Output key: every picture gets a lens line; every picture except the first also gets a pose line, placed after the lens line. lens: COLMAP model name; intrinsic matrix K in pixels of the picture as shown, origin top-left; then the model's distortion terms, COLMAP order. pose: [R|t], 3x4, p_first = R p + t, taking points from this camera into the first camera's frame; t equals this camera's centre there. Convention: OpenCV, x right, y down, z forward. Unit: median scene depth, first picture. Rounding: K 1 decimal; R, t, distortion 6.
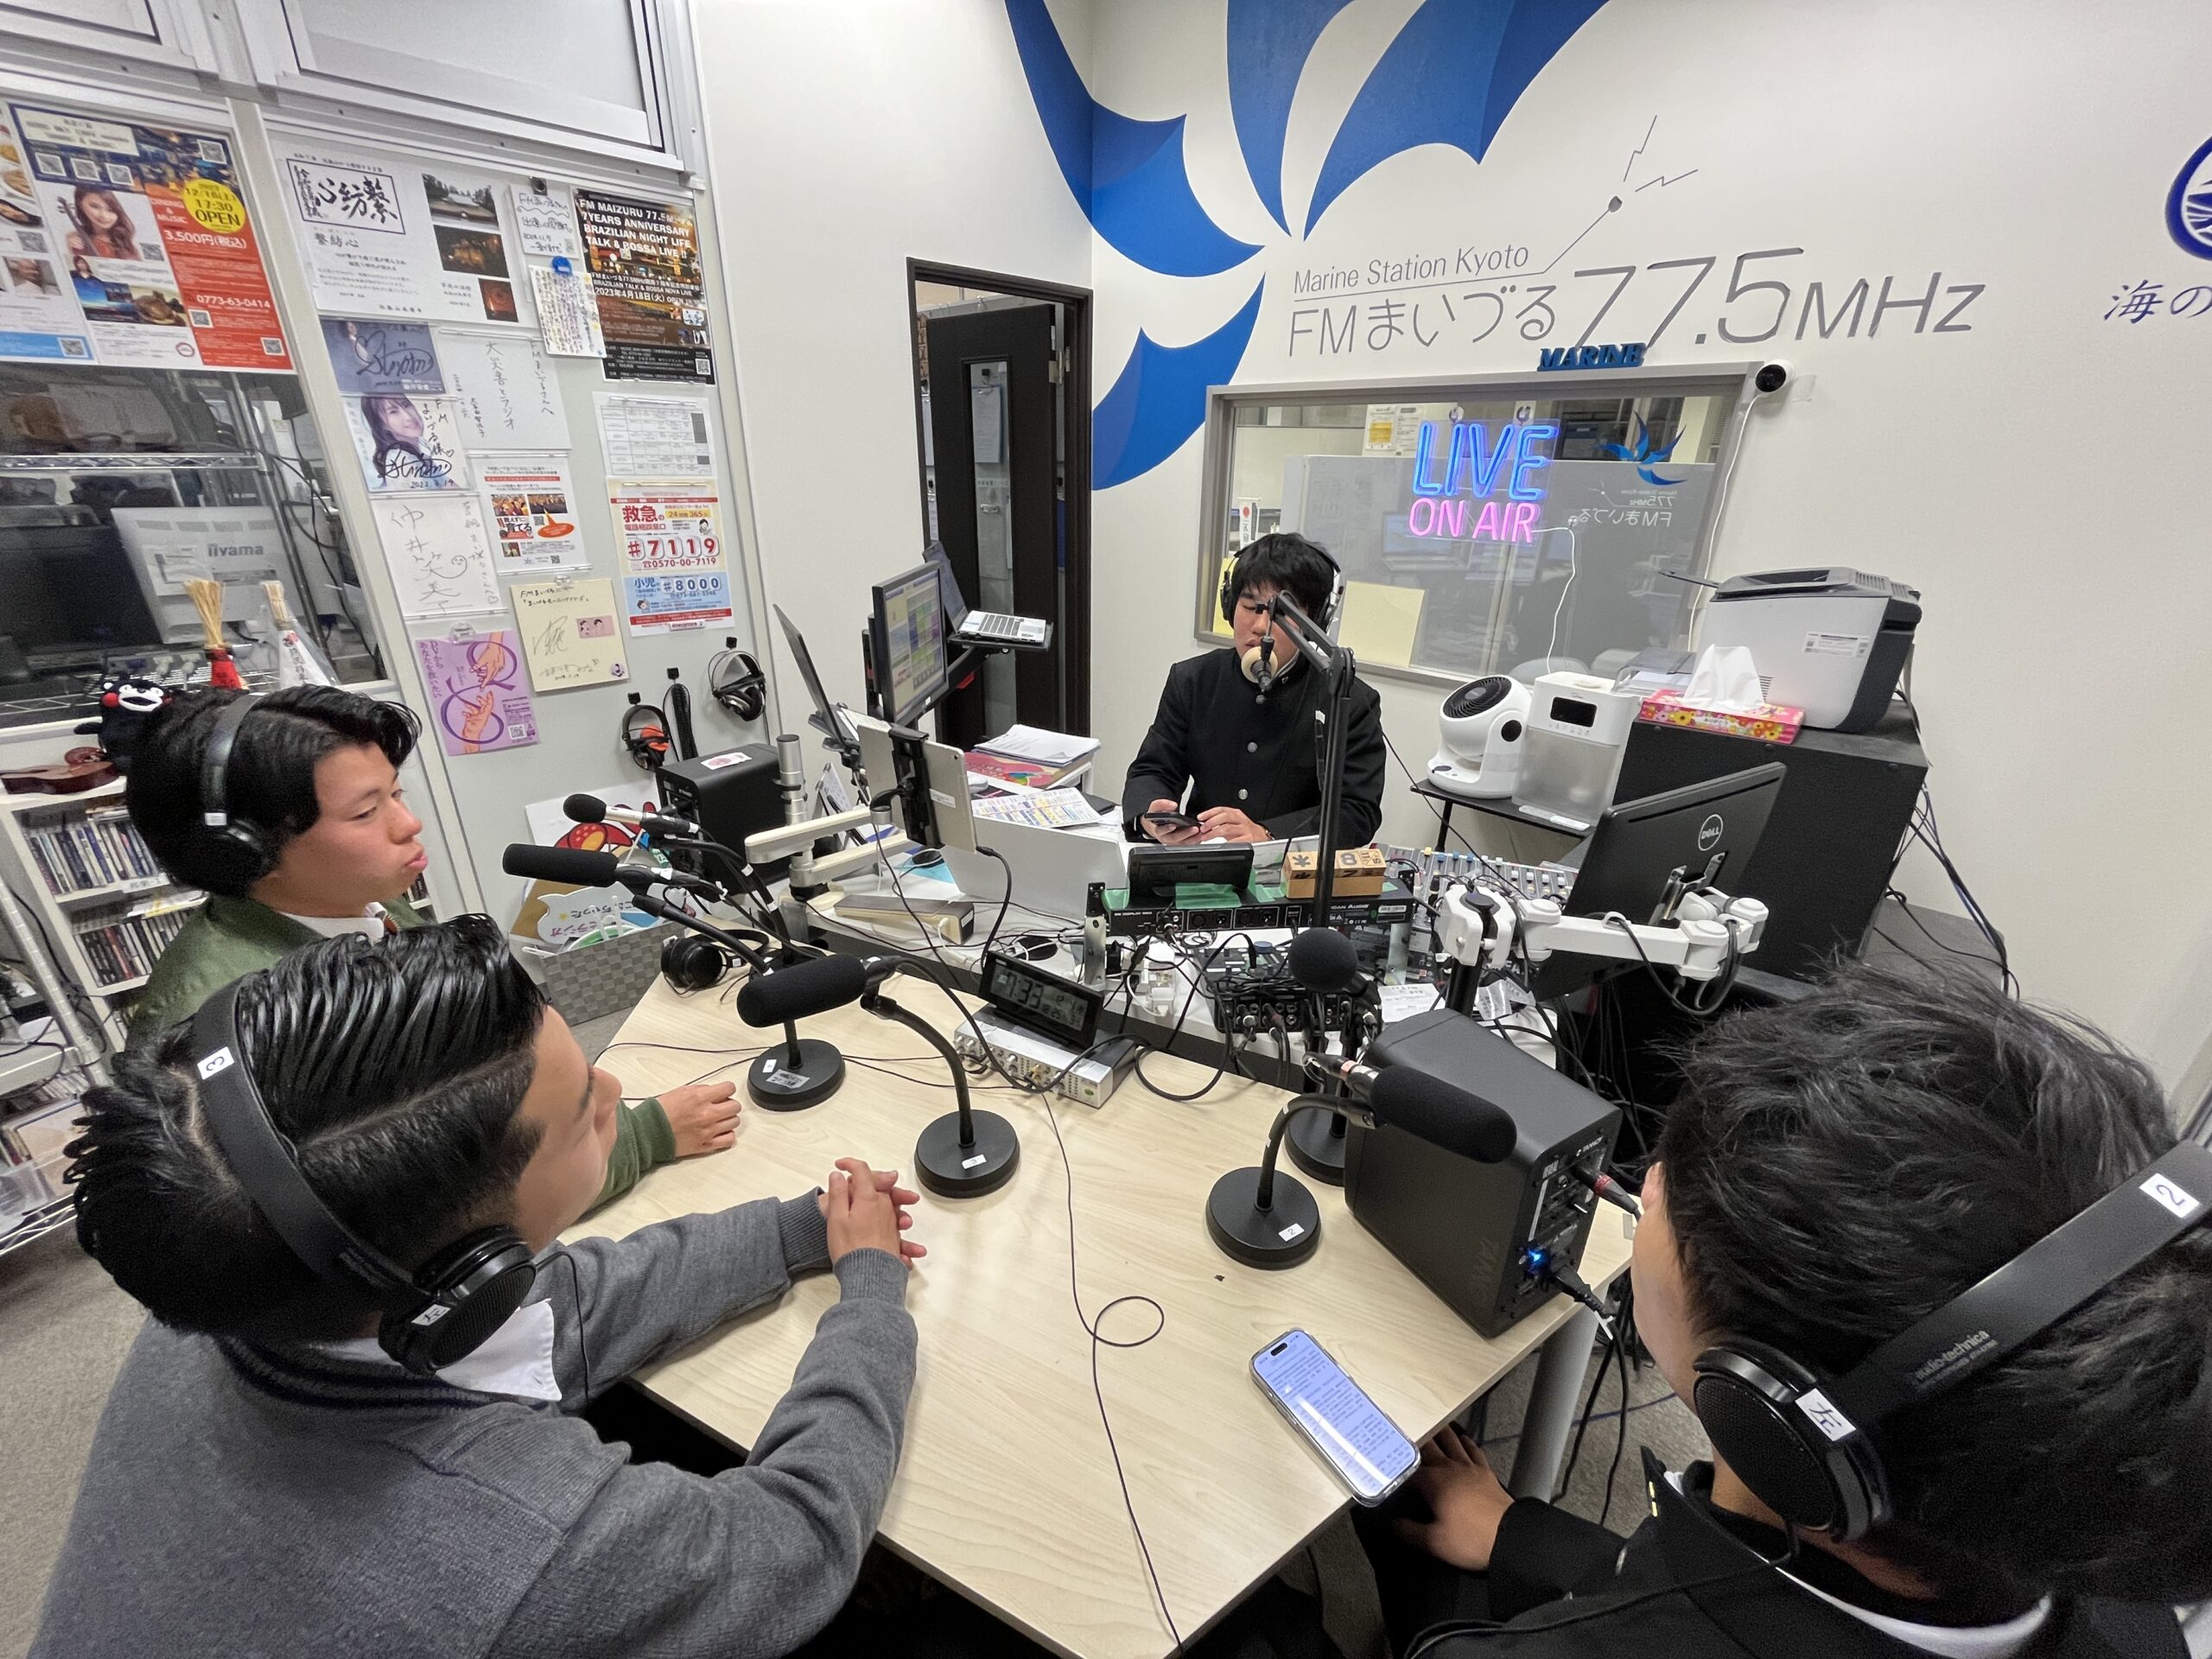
lens RADIAL K [[907.5, 0, 1102.4], [0, 907.5, 829.9], [0, 0, 1]] dist [-0.010089, 0.001217]
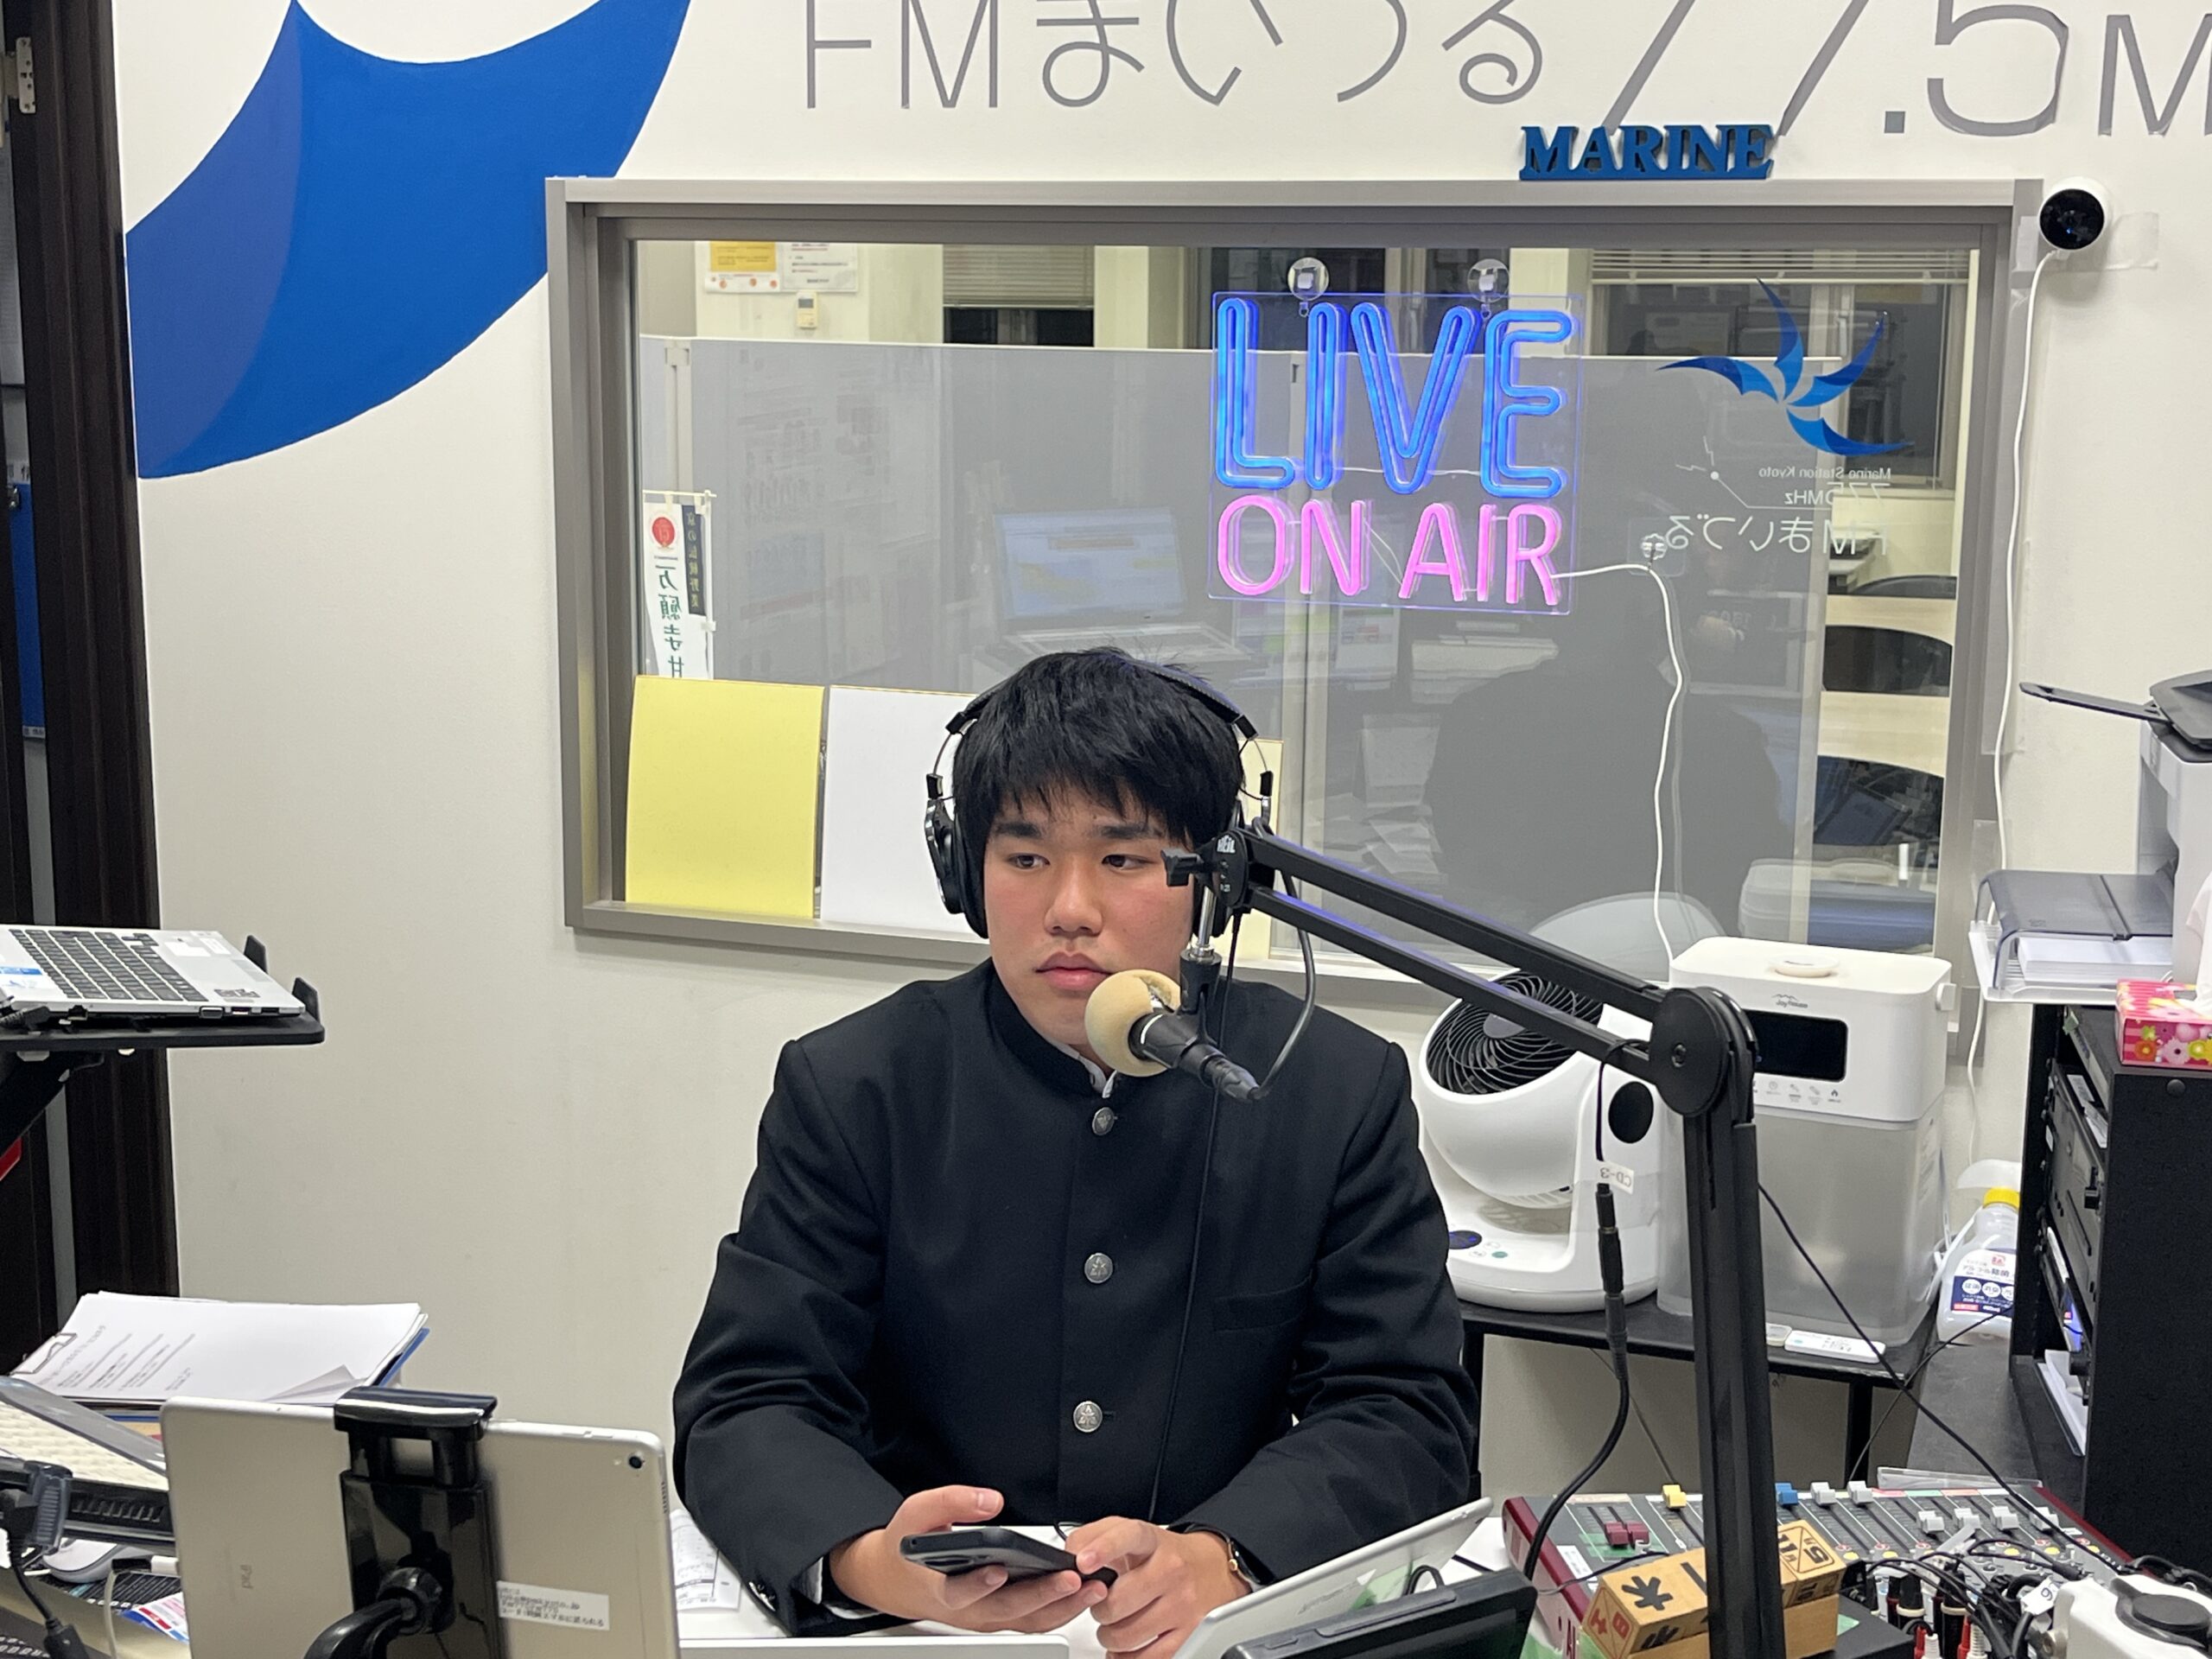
lens RADIAL K [[3029.3, 0, 1129.9], [0, 3029.3, 850.6], [0, 0, 1]] dist [0.020144, 0.000000]
pose [[0.898177, -0.085700, 0.431201, -0.240791], [0.169892, 0.972281, -0.160643, -0.049565], [-0.405481, 0.217543, 0.887840, -0.016148]]
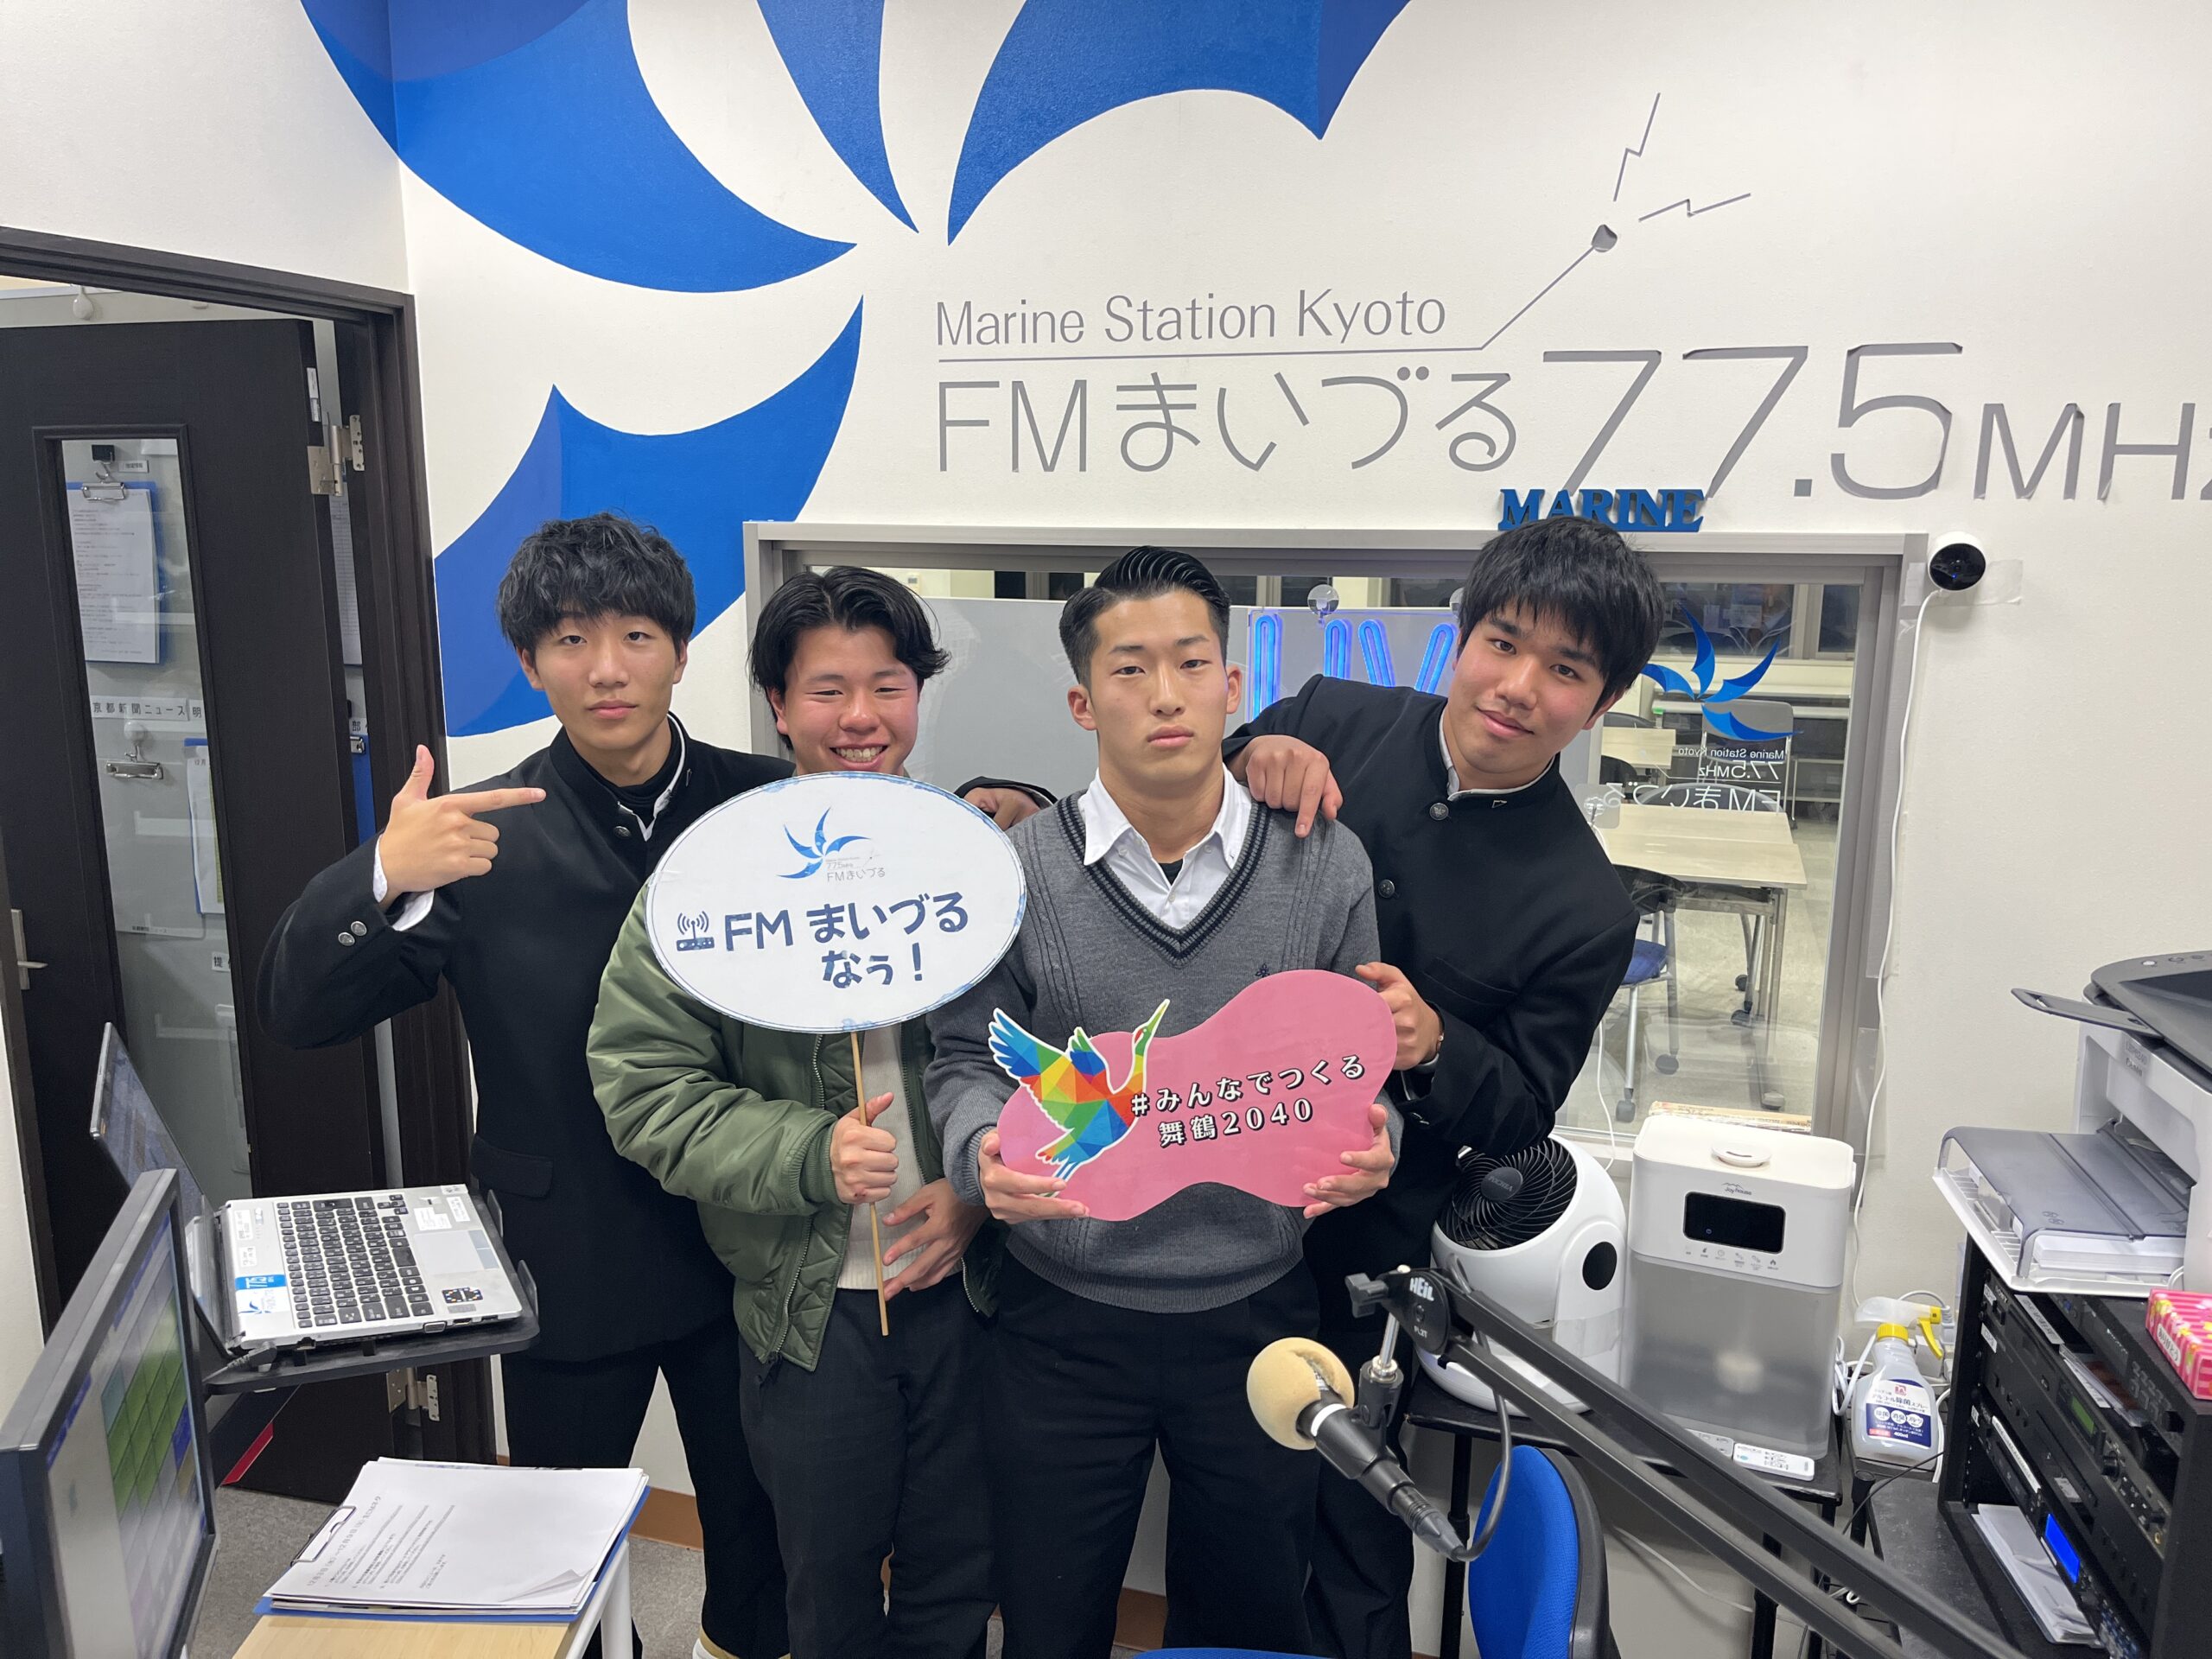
lens RADIAL K [[1671.2, 0, 1107.1], [0, 1671.2, 828.6], [0, 0, 1]] dist [0.049542, -0.068985]
pose [[0.891065, -0.094245, 0.443983, -0.130319], [0.179803, 0.971471, -0.154646, -0.236939], [-0.416742, 0.217629, 0.882589, 0.301758]]
